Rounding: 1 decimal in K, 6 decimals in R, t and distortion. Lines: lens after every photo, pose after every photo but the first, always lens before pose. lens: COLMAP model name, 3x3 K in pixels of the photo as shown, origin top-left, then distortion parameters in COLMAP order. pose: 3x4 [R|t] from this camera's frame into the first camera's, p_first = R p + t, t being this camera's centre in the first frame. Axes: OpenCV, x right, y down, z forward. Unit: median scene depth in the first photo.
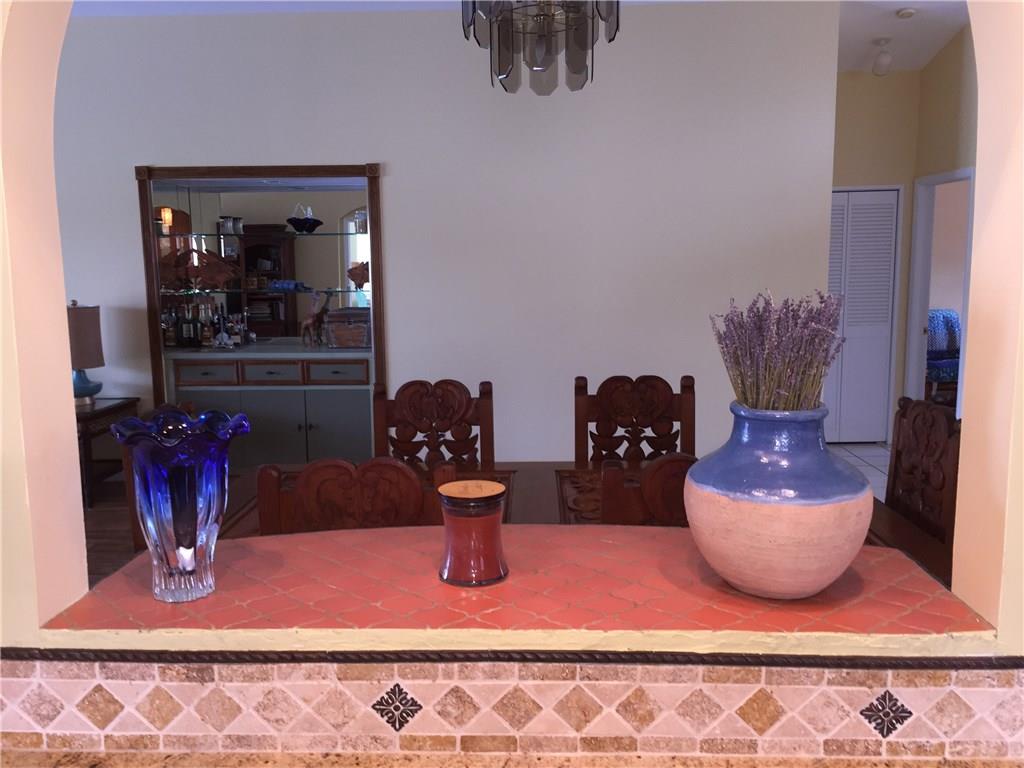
lens RADIAL K [[874.0, 0, 511.4], [0, 874.0, 381.0], [0, 0, 1]] dist [0.057881, -0.079240]
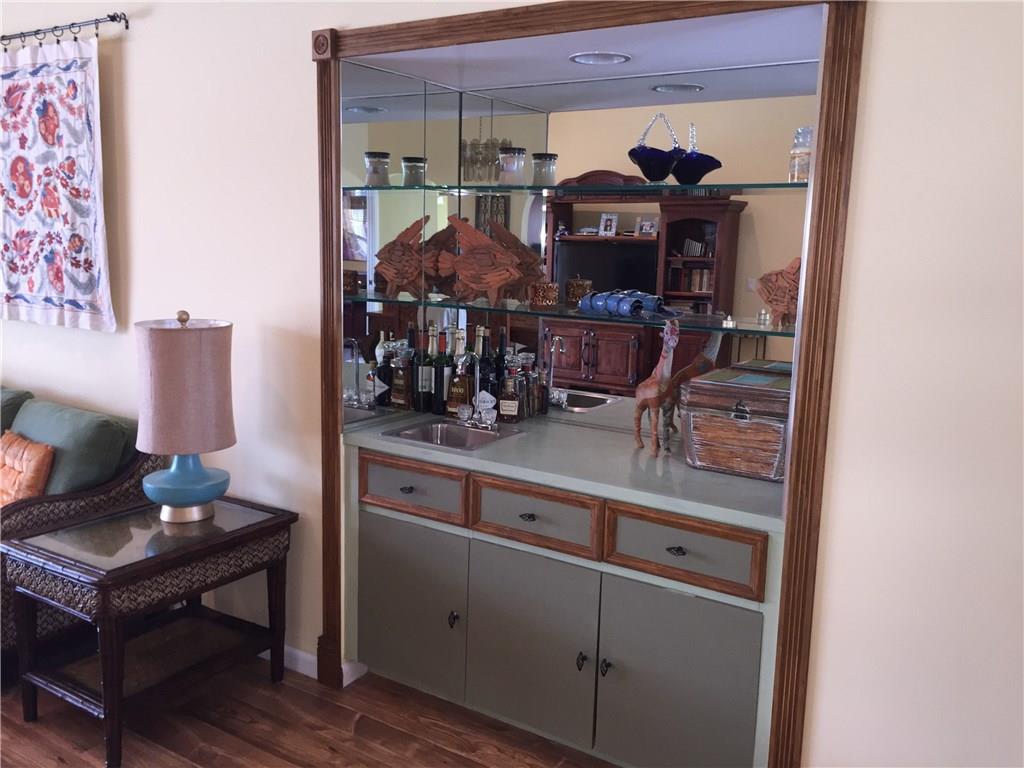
lens RADIAL K [[874.0, 0, 520.6], [0, 874.0, 381.4], [0, 0, 1]] dist [0.057881, -0.079240]
pose [[0.861075, 0.119203, -0.494309, -0.080026], [-0.107790, 0.992831, 0.051654, -0.093520], [0.496922, 0.008803, 0.867750, 0.632846]]
